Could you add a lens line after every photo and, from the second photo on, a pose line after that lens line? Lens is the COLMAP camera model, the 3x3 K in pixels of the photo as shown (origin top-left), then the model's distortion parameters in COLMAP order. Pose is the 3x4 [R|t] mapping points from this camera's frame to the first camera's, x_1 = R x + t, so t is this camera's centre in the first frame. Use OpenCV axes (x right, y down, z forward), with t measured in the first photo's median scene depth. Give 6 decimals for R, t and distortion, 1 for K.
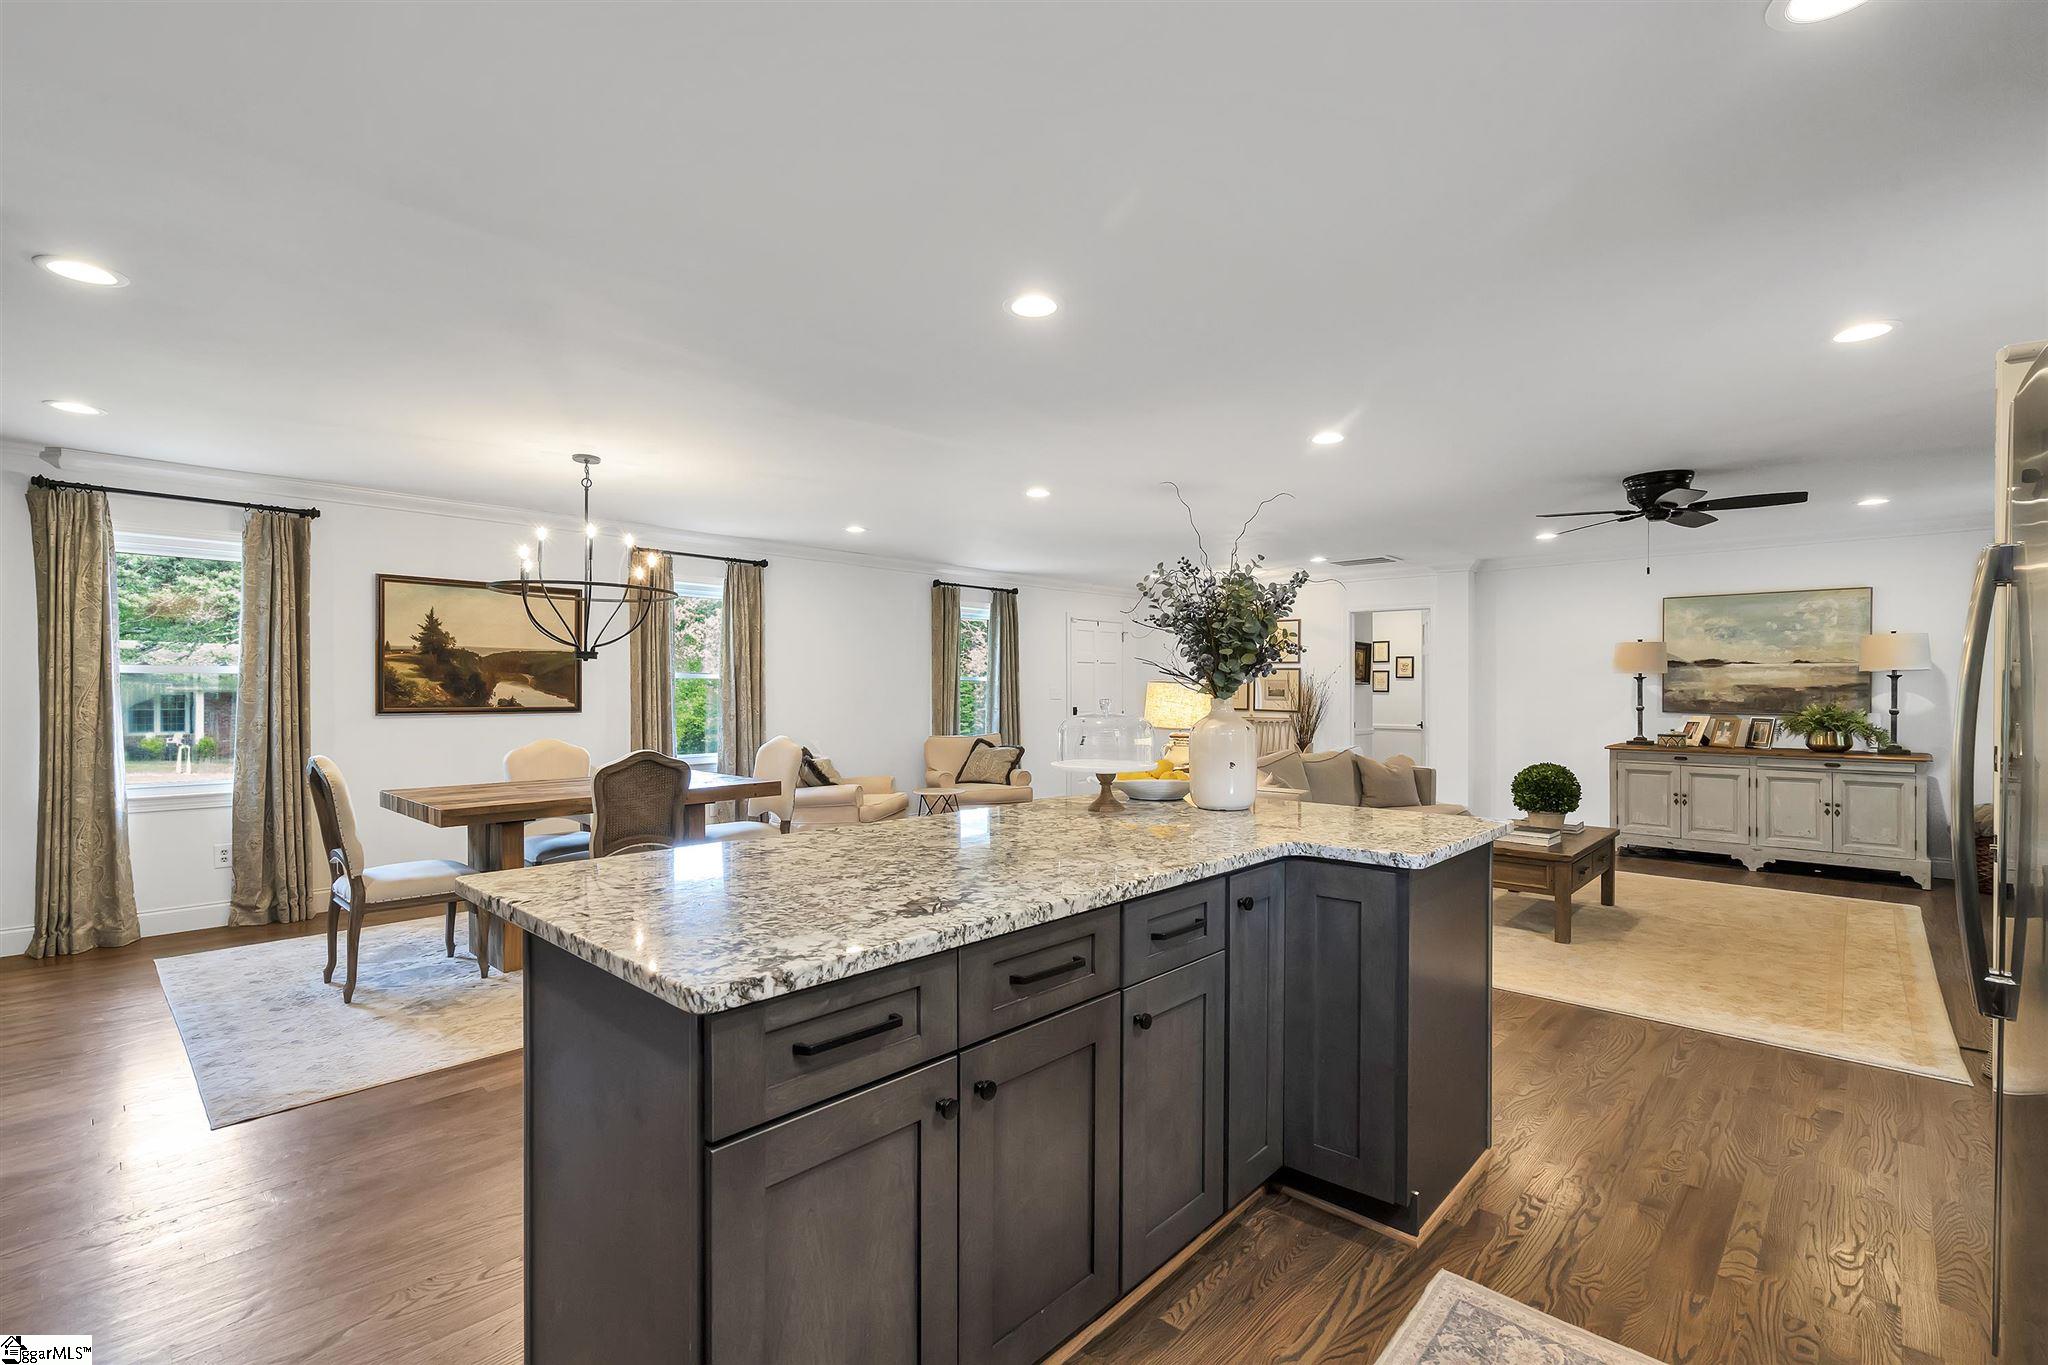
lens RADIAL K [[915.2, 0, 1020.4], [0, 915.2, 690.0], [0, 0, 1]] dist [0.001598, 0.000216]
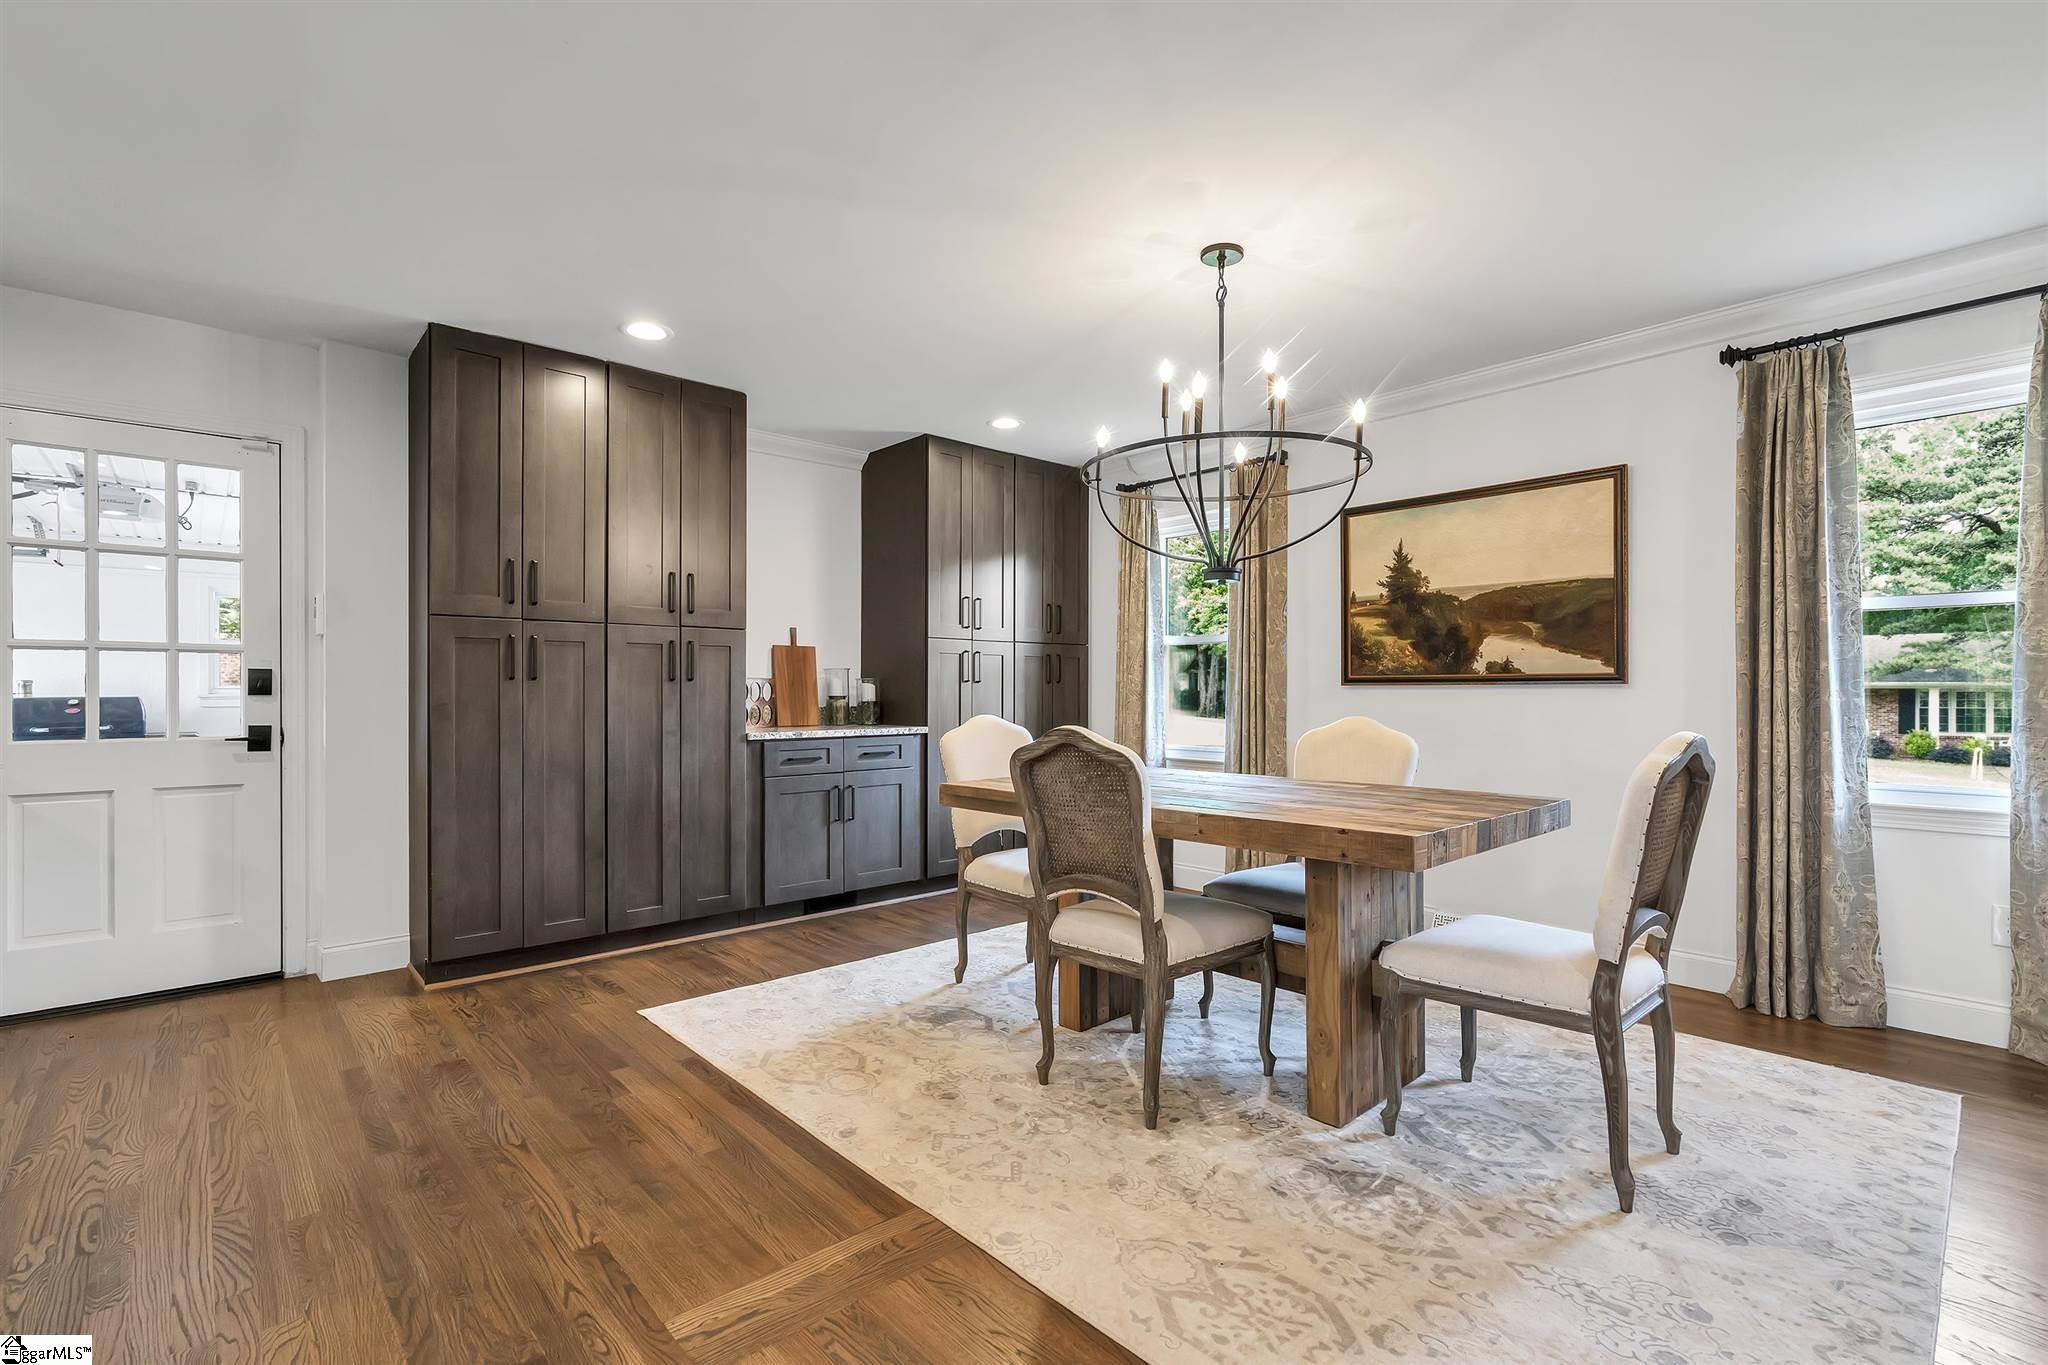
lens RADIAL K [[915.2, 0, 1022.0], [0, 915.2, 689.8], [0, 0, 1]] dist [0.001598, 0.000216]
pose [[-0.080592, -0.003932, -0.996739, 0.117843], [0.001039, 0.999991, -0.004029, 0.032972], [0.996747, -0.001360, -0.080587, 0.740889]]
